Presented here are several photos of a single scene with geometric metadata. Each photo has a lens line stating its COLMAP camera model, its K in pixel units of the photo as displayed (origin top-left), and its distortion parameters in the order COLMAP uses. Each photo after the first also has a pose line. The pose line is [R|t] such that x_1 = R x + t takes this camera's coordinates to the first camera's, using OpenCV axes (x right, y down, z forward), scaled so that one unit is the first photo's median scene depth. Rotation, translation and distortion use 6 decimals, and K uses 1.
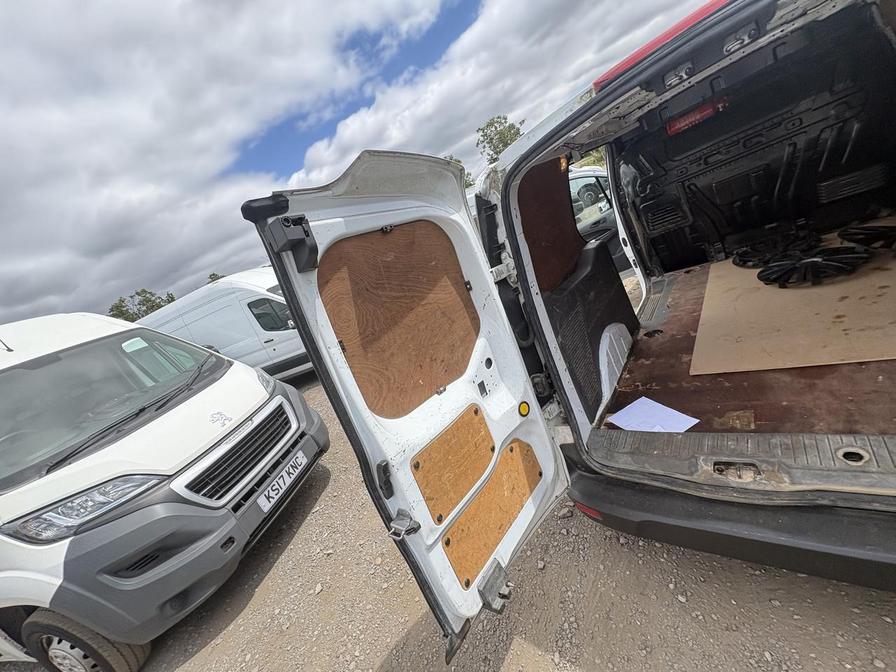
lens RADIAL K [[360.2, 0, 453.3], [0, 360.2, 339.2], [0, 0, 1]] dist [0.003266, 0.000718]
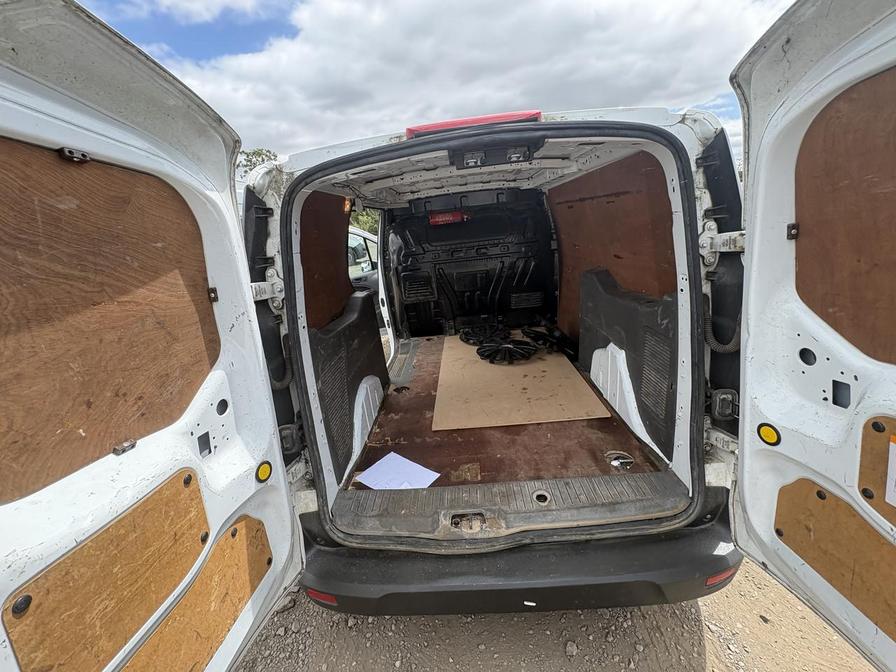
lens RADIAL K [[358.6, 0, 453.3], [0, 358.6, 335.4], [0, 0, 1]] dist [0.002971, 0.000539]
pose [[0.763485, 0.185290, 0.618674, -0.016644], [-0.086523, 0.978670, -0.186331, 0.018951], [-0.640003, 0.088731, 0.763232, 0.138544]]
